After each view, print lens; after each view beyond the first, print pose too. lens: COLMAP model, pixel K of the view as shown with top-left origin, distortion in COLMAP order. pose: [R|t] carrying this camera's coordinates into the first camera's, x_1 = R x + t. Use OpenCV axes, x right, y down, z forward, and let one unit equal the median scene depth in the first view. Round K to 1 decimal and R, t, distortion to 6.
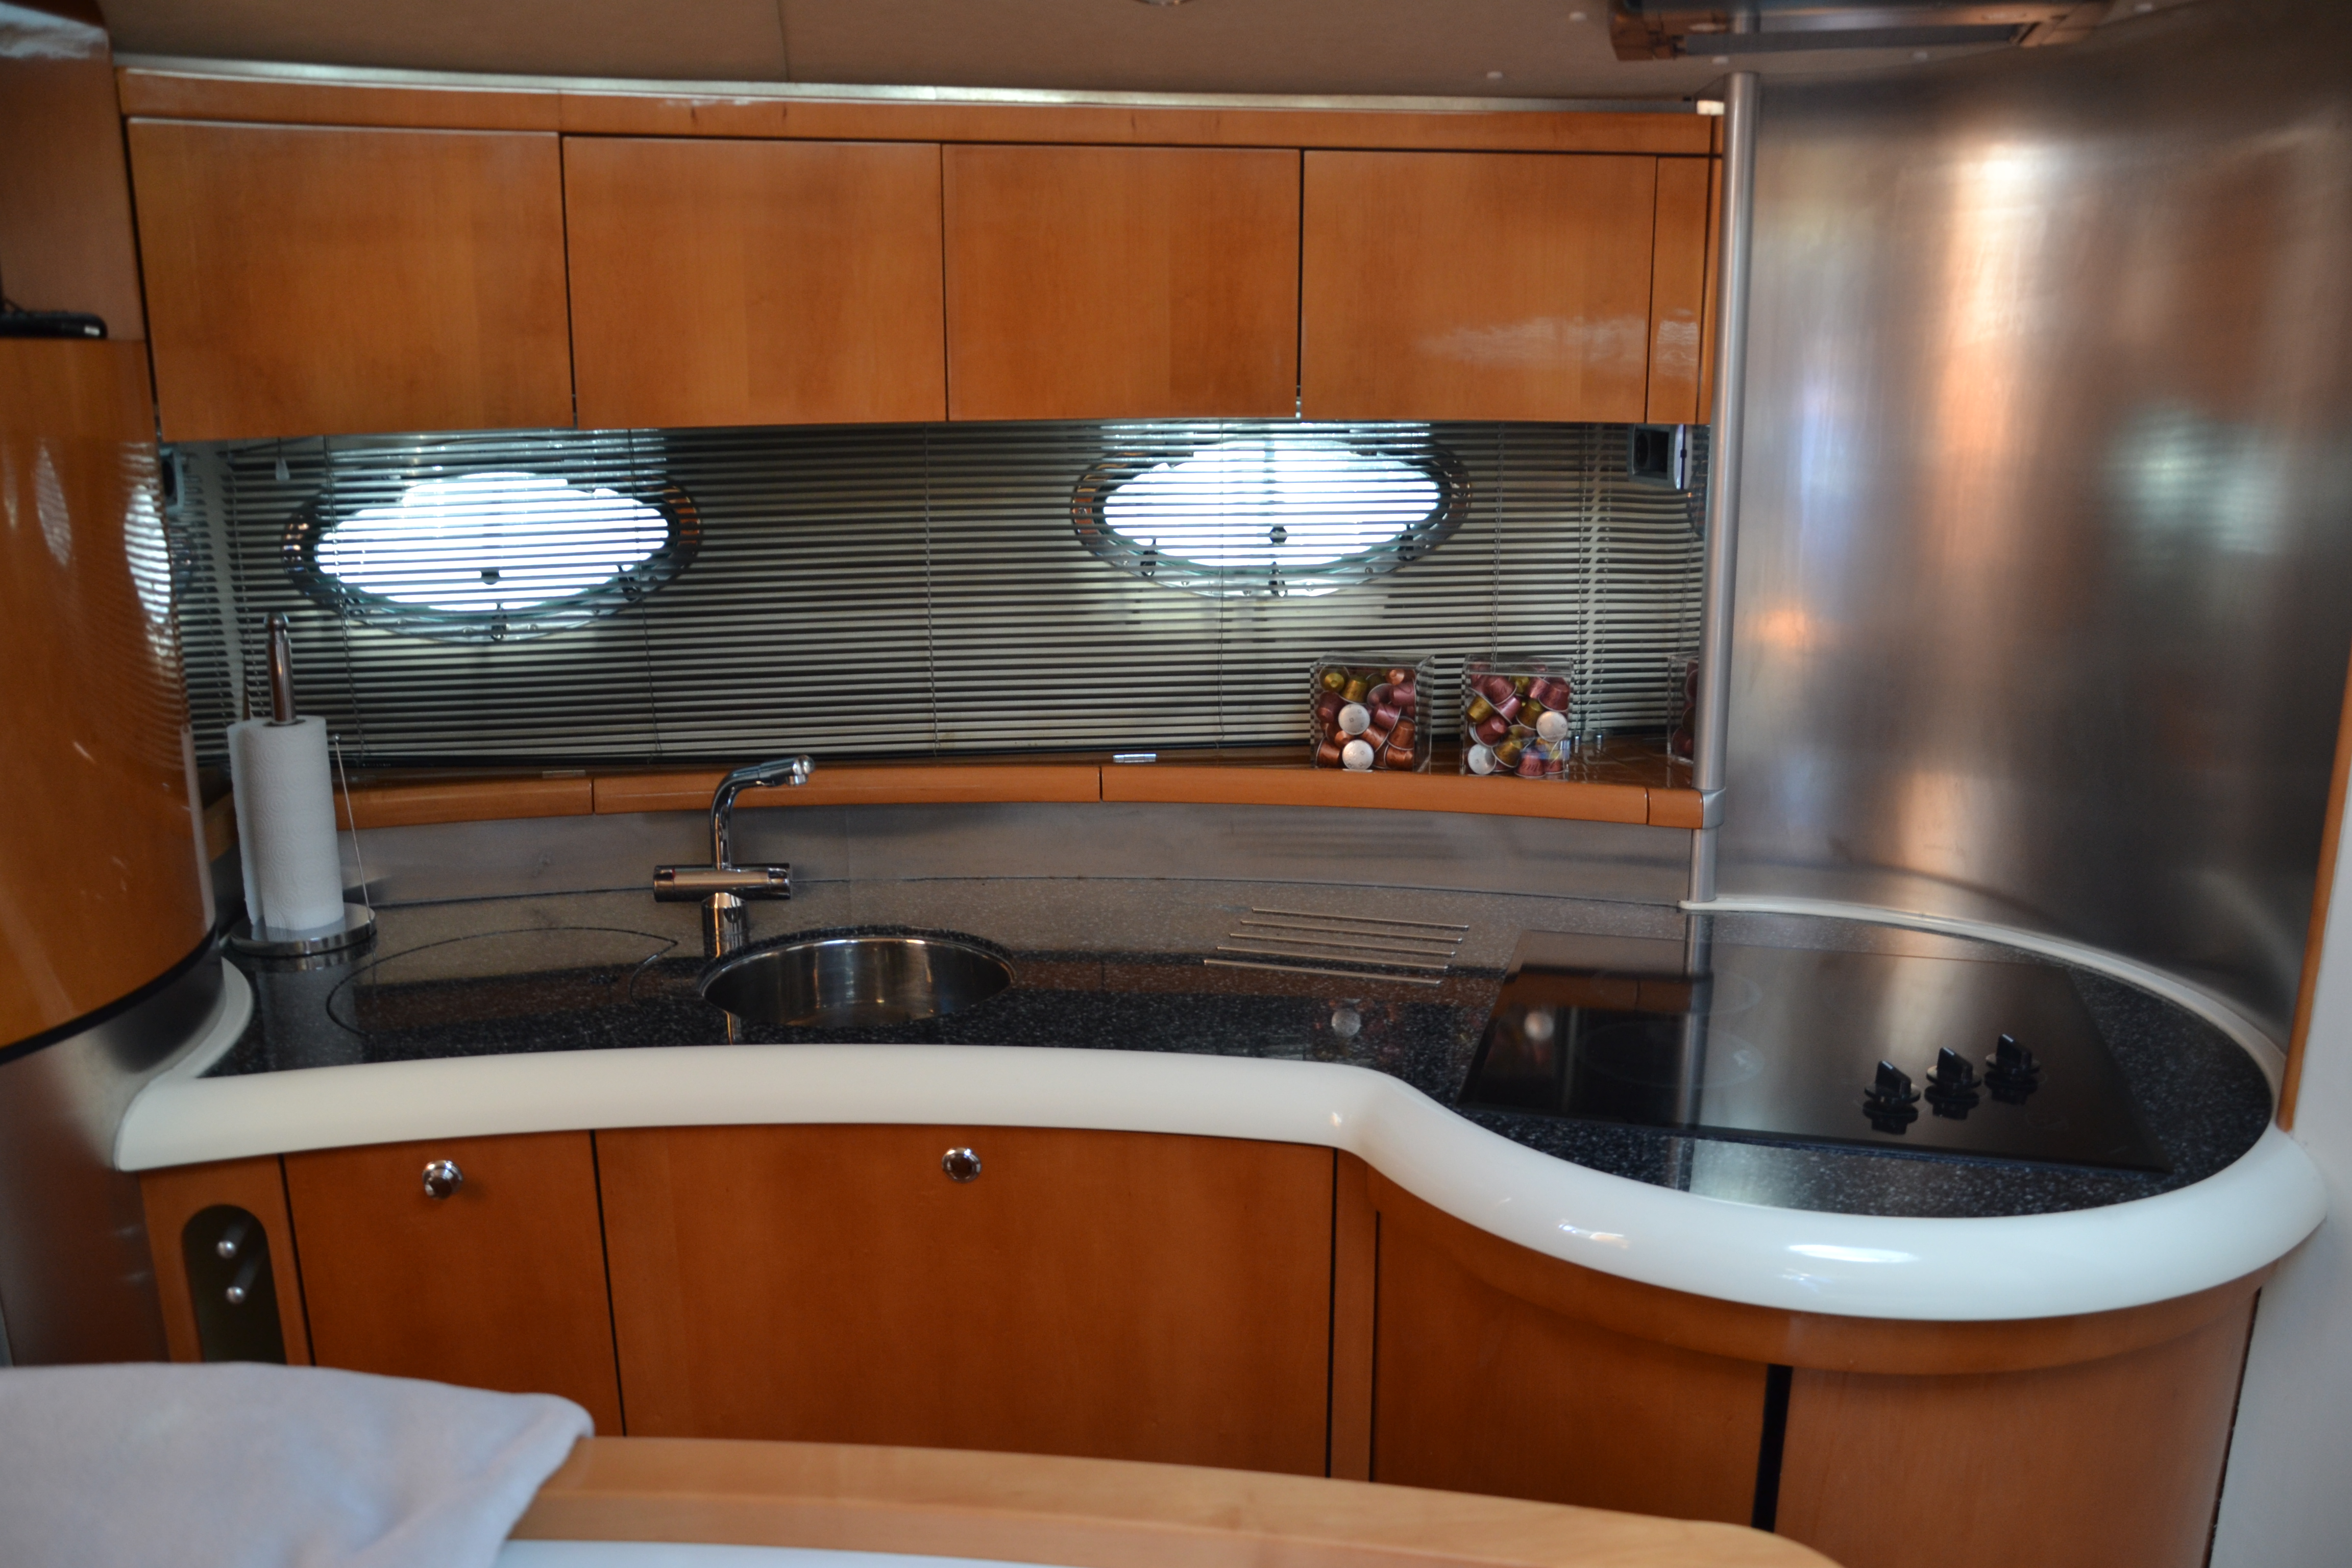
lens RADIAL K [[1797.5, 0, 1176.0], [0, 1797.5, 784.0], [0, 0, 1]] dist [-0.185566, 0.150207]
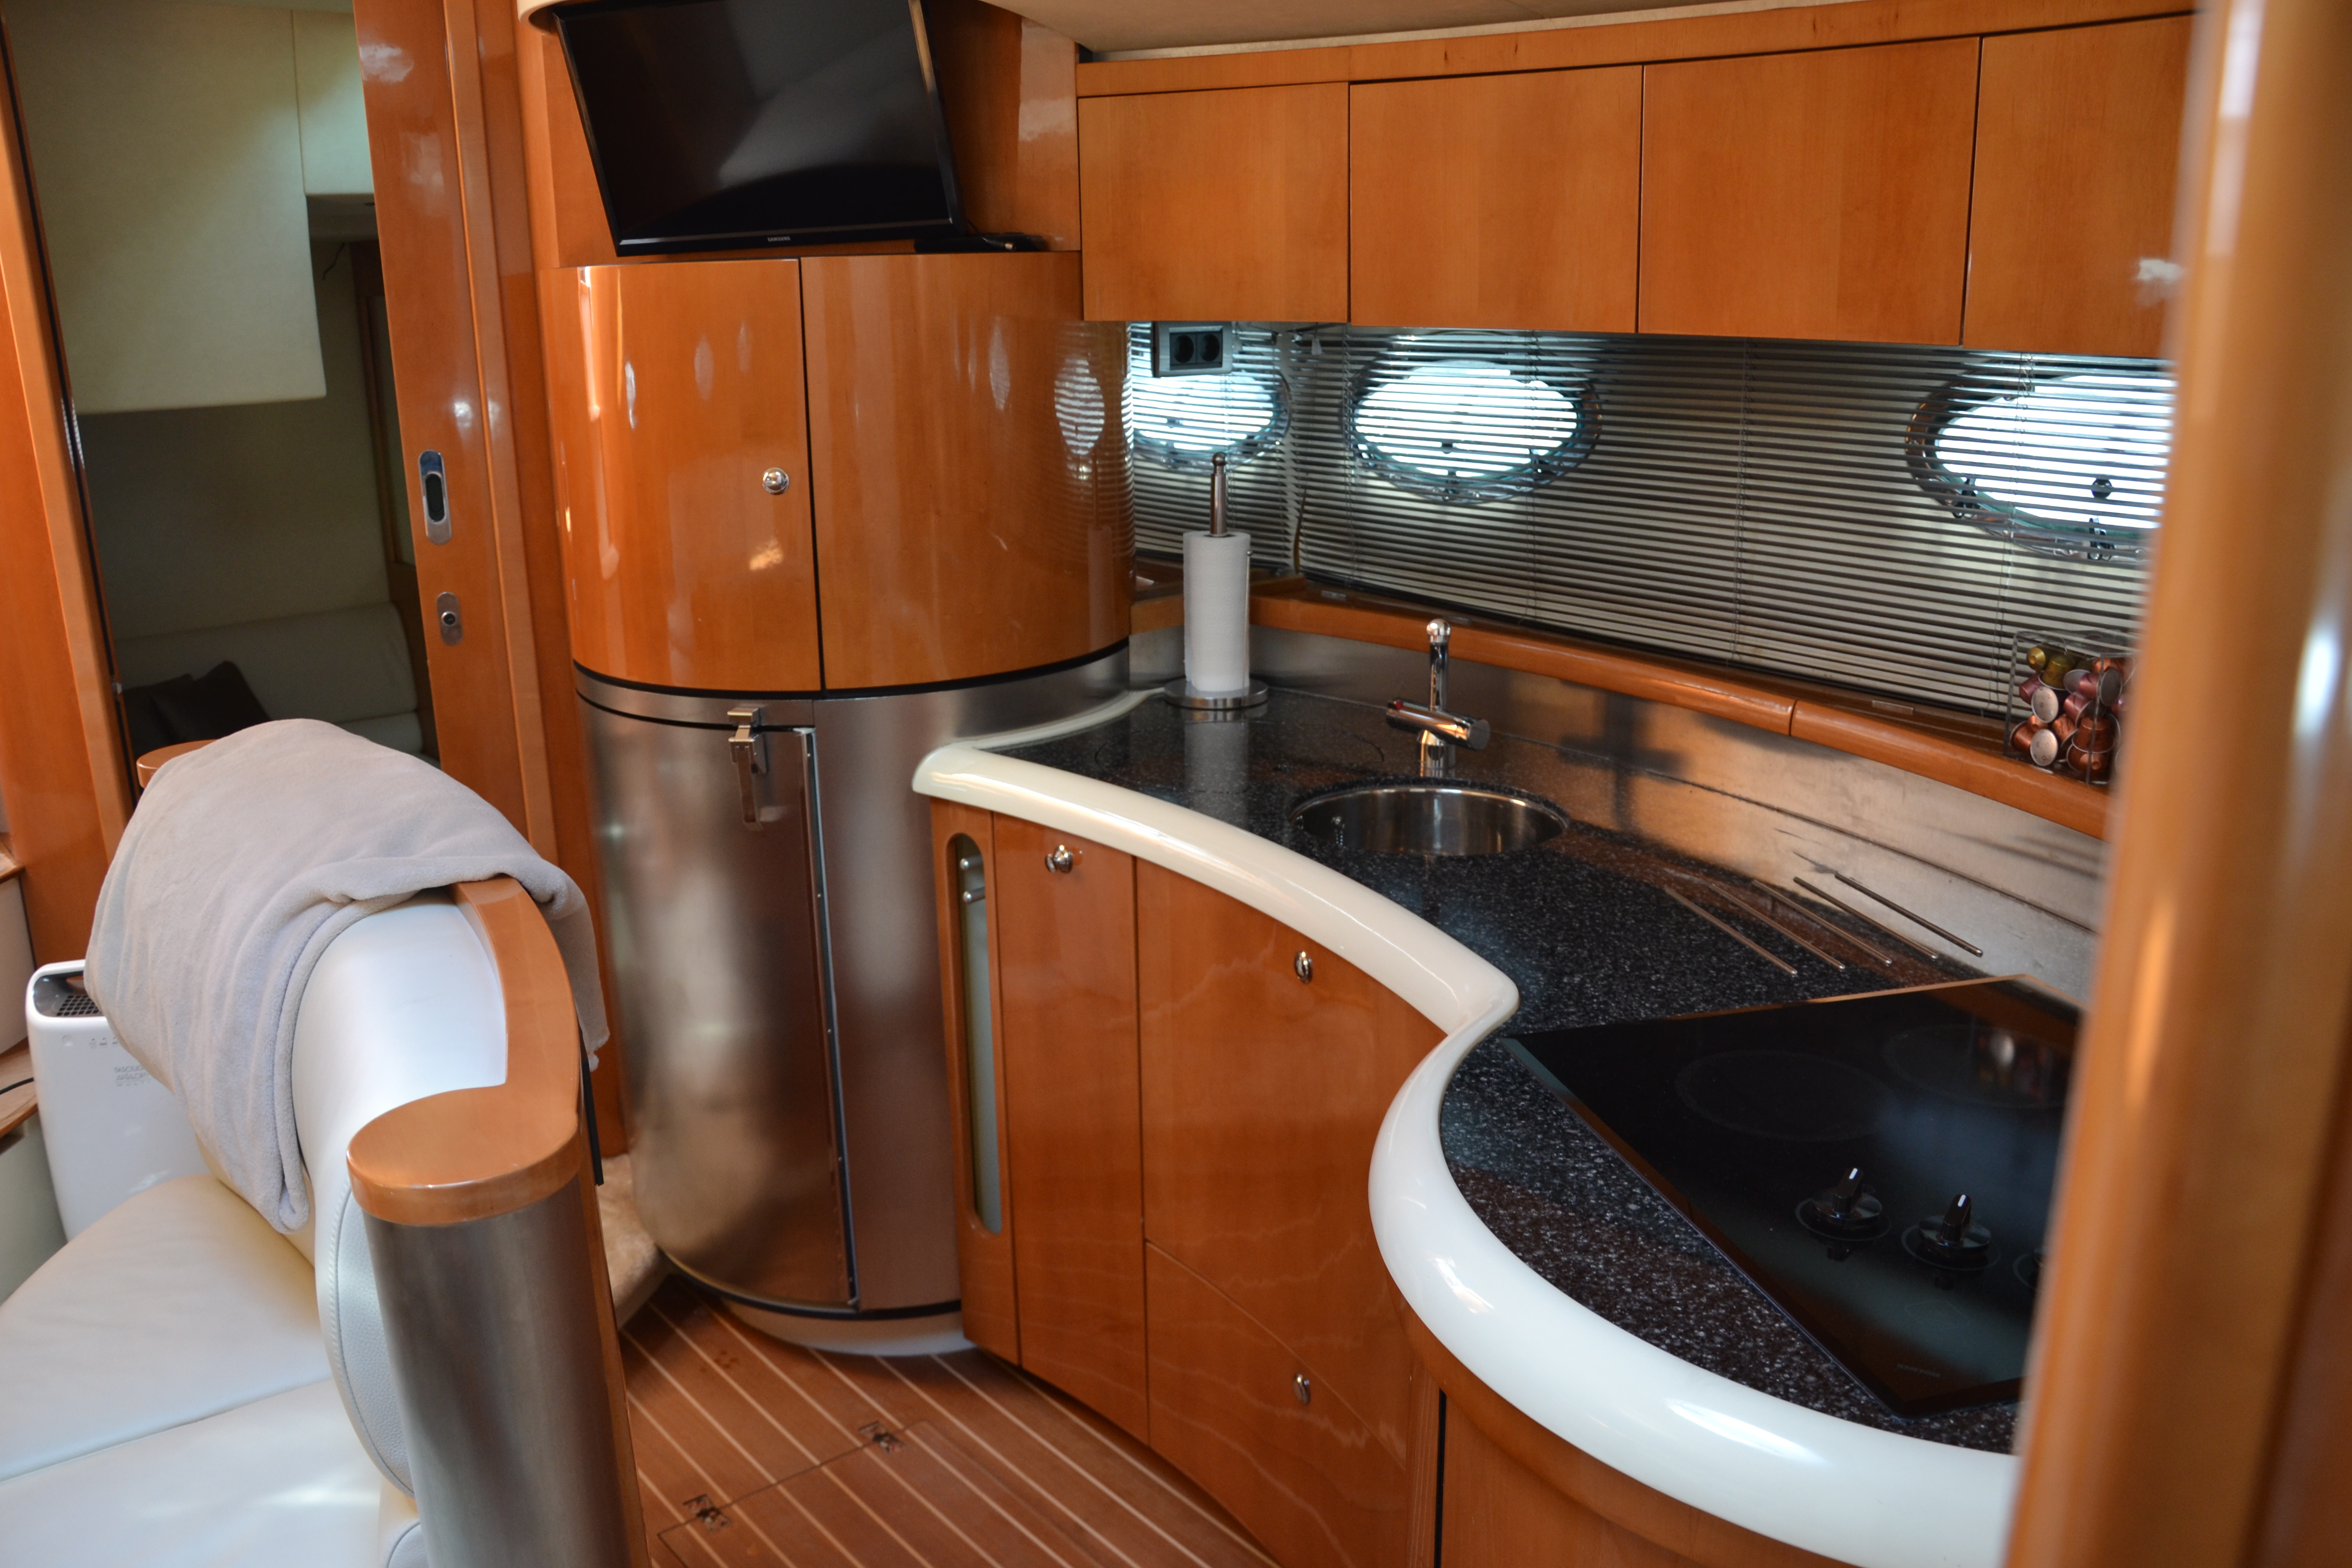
lens RADIAL K [[1797.5, 0, 1176.0], [0, 1797.5, 784.0], [0, 0, 1]] dist [-0.185566, 0.150207]
pose [[0.533297, 0.229558, -0.814185, 0.539673], [-0.184384, 0.970878, 0.152964, -0.046811], [0.825589, 0.068548, 0.560093, 0.184626]]
